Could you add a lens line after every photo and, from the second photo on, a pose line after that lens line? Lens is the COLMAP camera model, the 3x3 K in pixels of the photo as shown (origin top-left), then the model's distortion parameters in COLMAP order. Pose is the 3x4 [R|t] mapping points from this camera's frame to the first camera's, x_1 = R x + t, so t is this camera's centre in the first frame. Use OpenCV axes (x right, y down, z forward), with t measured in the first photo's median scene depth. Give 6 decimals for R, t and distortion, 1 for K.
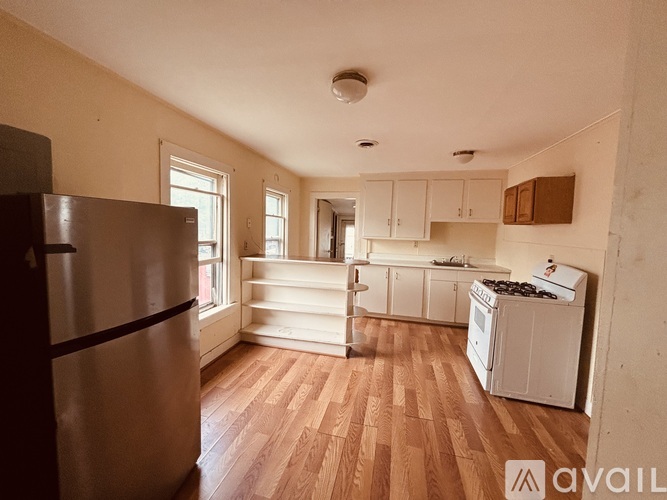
lens RADIAL K [[267.9, 0, 332.9], [0, 267.9, 249.7], [0, 0, 1]] dist [0.016678, 0.000004]
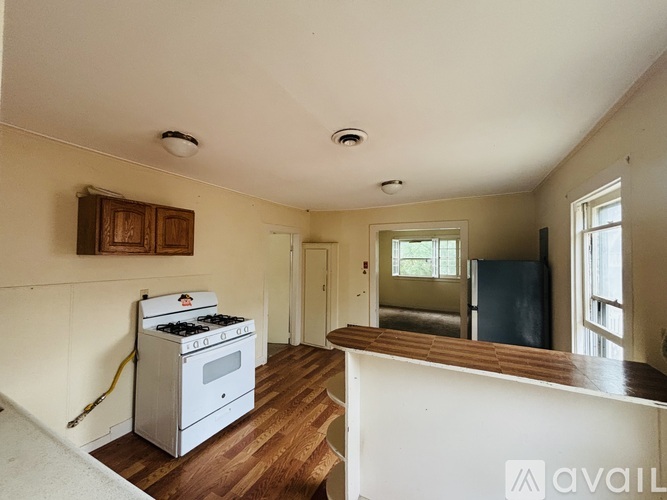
lens RADIAL K [[267.9, 0, 331.7], [0, 267.9, 251.0], [0, 0, 1]] dist [0.016678, 0.000004]
pose [[-0.970417, -0.031339, 0.239392, 0.005377], [-0.016896, 0.997924, 0.062150, -0.138366], [-0.240843, 0.056267, -0.968932, 1.370187]]
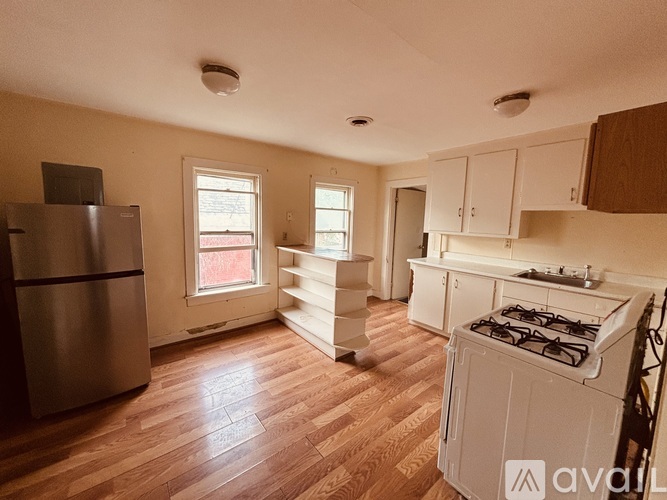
lens RADIAL K [[267.9, 0, 334.0], [0, 267.9, 249.6], [0, 0, 1]] dist [0.016678, 0.000004]
pose [[0.786419, 0.064200, -0.614348, 0.513821], [-0.048790, 0.997933, 0.041830, -0.016180], [0.615764, -0.002921, 0.787926, 0.229555]]
